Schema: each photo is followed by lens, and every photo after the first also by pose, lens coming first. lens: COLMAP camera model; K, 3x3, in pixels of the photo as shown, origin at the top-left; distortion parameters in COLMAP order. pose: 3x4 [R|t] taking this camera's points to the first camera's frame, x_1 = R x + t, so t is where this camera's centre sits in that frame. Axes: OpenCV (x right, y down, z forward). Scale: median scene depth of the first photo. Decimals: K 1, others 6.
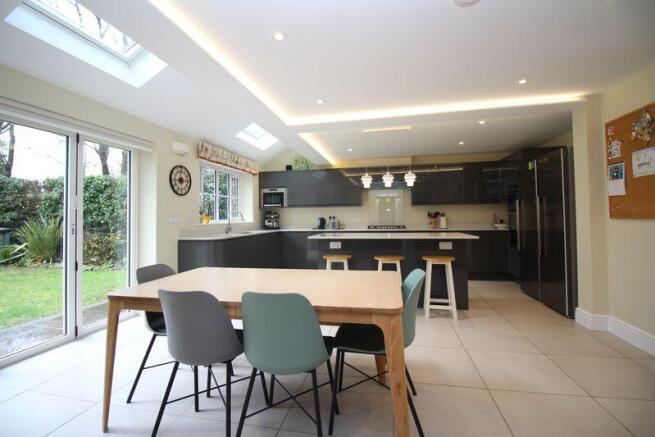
lens RADIAL K [[300.9, 0, 323.9], [0, 300.9, 205.3], [0, 0, 1]] dist [0.001506, -0.014374]
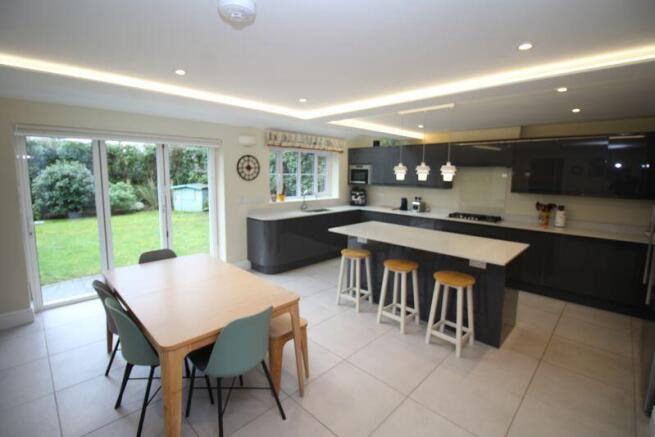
lens RADIAL K [[300.9, 0, 323.9], [0, 300.9, 205.3], [0, 0, 1]] dist [0.001506, -0.014374]
pose [[0.843702, 0.081981, -0.530514, 0.358024], [-0.002523, 0.988864, 0.148798, -0.096235], [0.536805, -0.124203, 0.834514, 0.122026]]
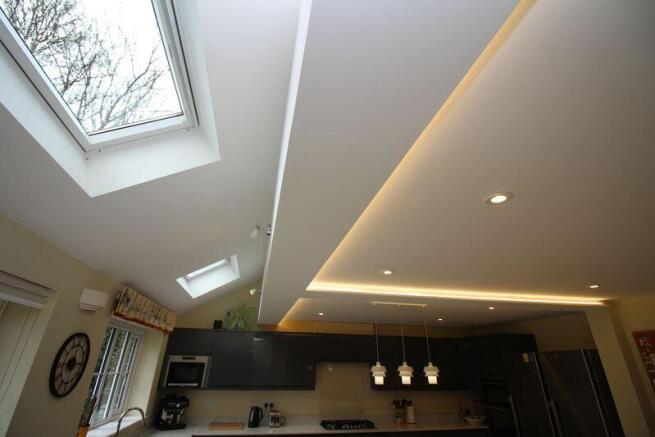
lens RADIAL K [[300.9, 0, 323.9], [0, 300.9, 205.3], [0, 0, 1]] dist [0.001506, -0.014374]
pose [[0.909808, 0.216811, 0.353896, -0.272276], [-0.044553, 0.898794, -0.436100, -0.105073], [-0.412631, 0.381001, 0.827390, 0.254380]]
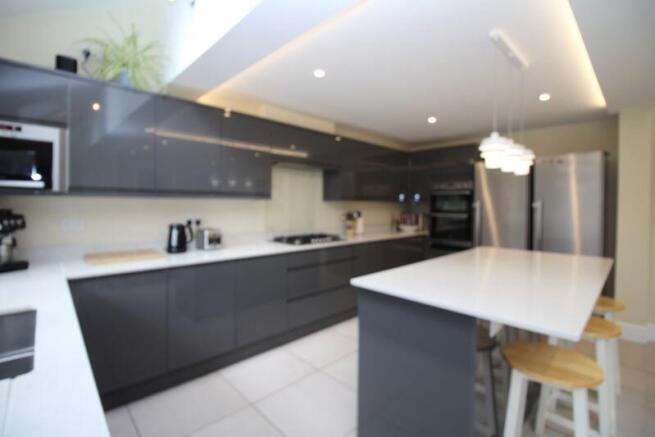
lens RADIAL K [[300.9, 0, 323.9], [0, 300.9, 205.3], [0, 0, 1]] dist [0.001506, -0.014374]
pose [[0.553954, 0.013291, 0.832441, -0.300451], [-0.051474, 0.998506, 0.018311, -0.000813], [-0.830954, -0.052993, 0.553811, 0.813453]]
